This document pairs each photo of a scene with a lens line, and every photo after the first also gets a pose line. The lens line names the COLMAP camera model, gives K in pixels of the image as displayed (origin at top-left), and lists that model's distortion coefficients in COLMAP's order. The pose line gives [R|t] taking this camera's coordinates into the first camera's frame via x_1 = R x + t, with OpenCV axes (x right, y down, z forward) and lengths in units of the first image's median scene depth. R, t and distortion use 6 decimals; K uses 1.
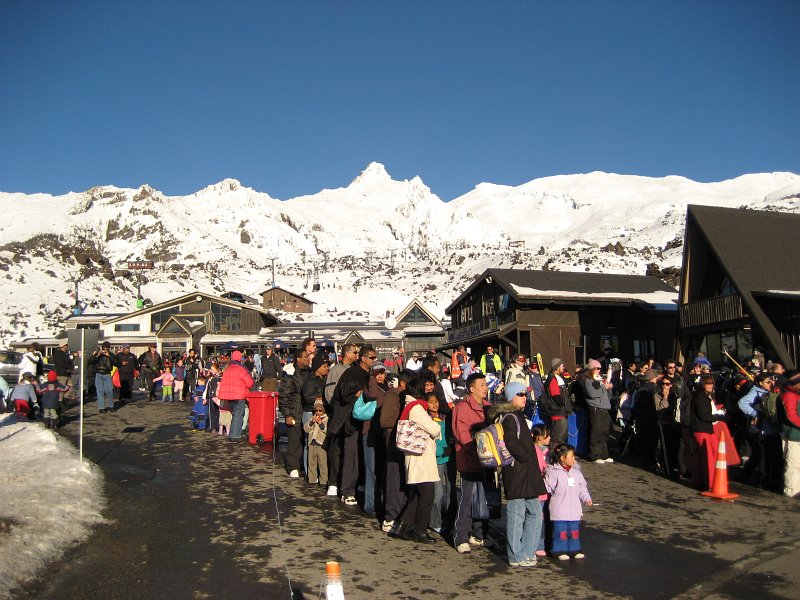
lens RADIAL K [[815.4, 0, 400.0], [0, 815.4, 300.0], [0, 0, 1]] dist [-0.088787, 0.035262]
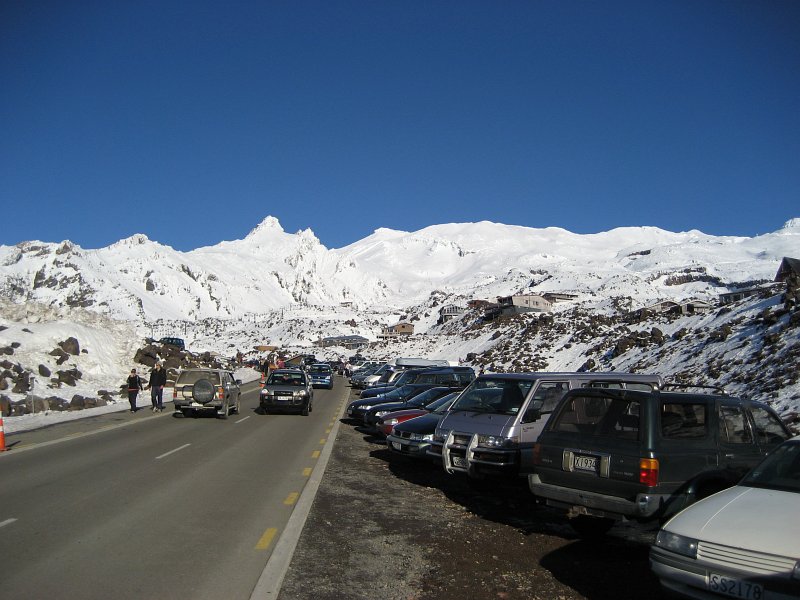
lens RADIAL K [[815.4, 0, 400.0], [0, 815.4, 300.0], [0, 0, 1]] dist [-0.088787, 0.035262]
pose [[0.994214, 0.022083, 0.105120, 0.047123], [-0.017632, 0.998916, -0.043077, -0.009760], [-0.105957, 0.040974, 0.993526, -0.206367]]
